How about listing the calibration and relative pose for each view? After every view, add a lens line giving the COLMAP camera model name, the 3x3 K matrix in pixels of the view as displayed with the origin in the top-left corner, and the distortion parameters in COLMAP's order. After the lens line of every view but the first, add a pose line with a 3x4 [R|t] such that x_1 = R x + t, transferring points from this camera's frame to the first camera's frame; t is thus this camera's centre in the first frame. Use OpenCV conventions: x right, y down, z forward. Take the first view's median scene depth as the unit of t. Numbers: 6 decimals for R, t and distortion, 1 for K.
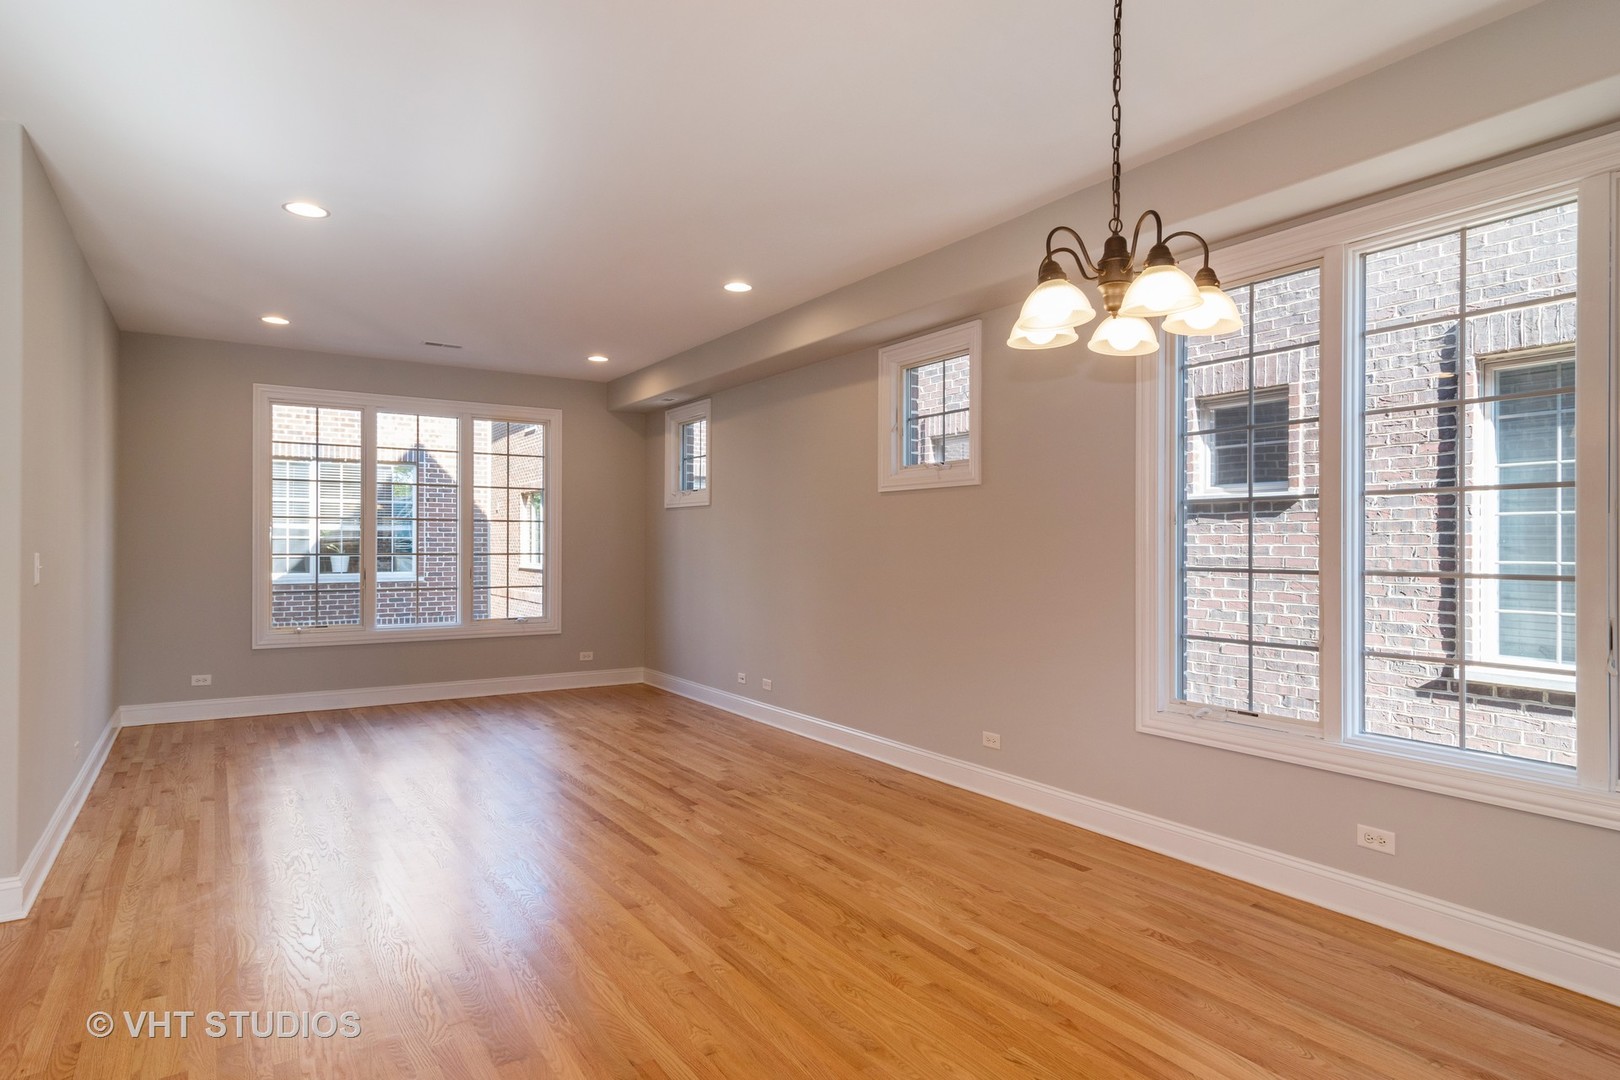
lens RADIAL K [[918.4, 0, 804.6], [0, 918.4, 544.1], [0, 0, 1]] dist [0.016316, 0.001609]
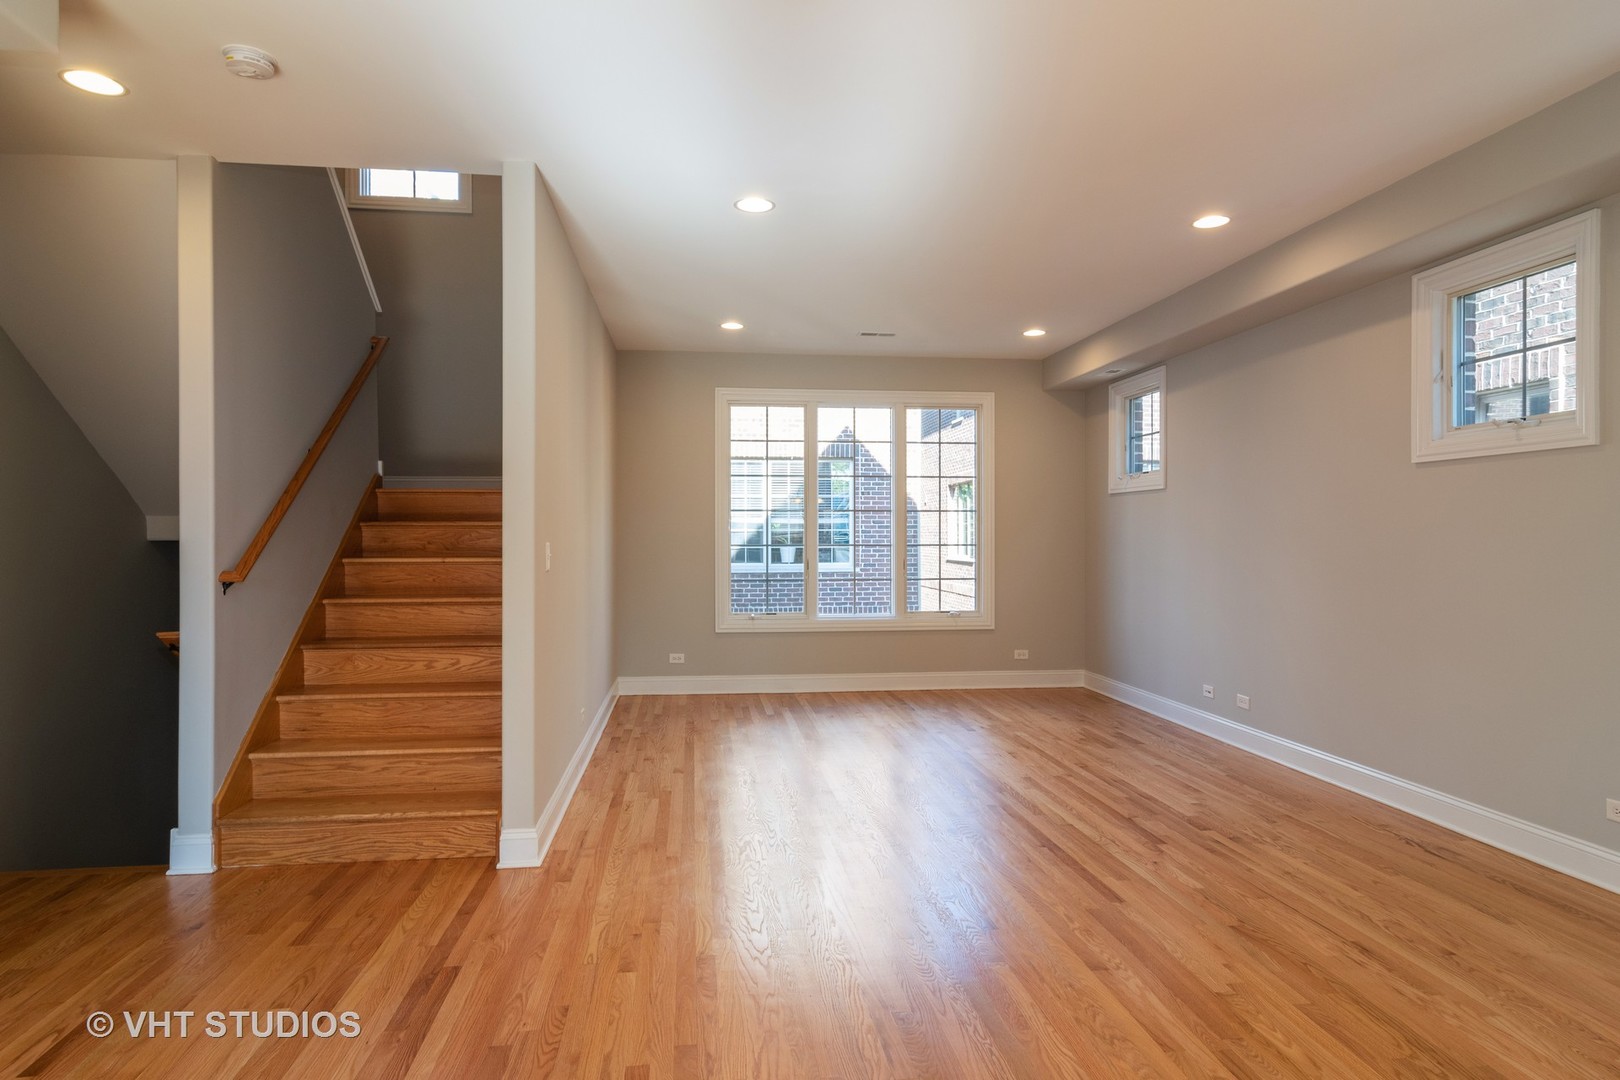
lens RADIAL K [[918.4, 0, 802.4], [0, 918.4, 540.1], [0, 0, 1]] dist [0.016316, 0.001609]
pose [[0.899311, -0.002584, -0.437302, -0.042006], [0.004121, 0.999988, 0.002566, 0.003442], [0.437290, -0.004110, 0.899311, 0.093070]]
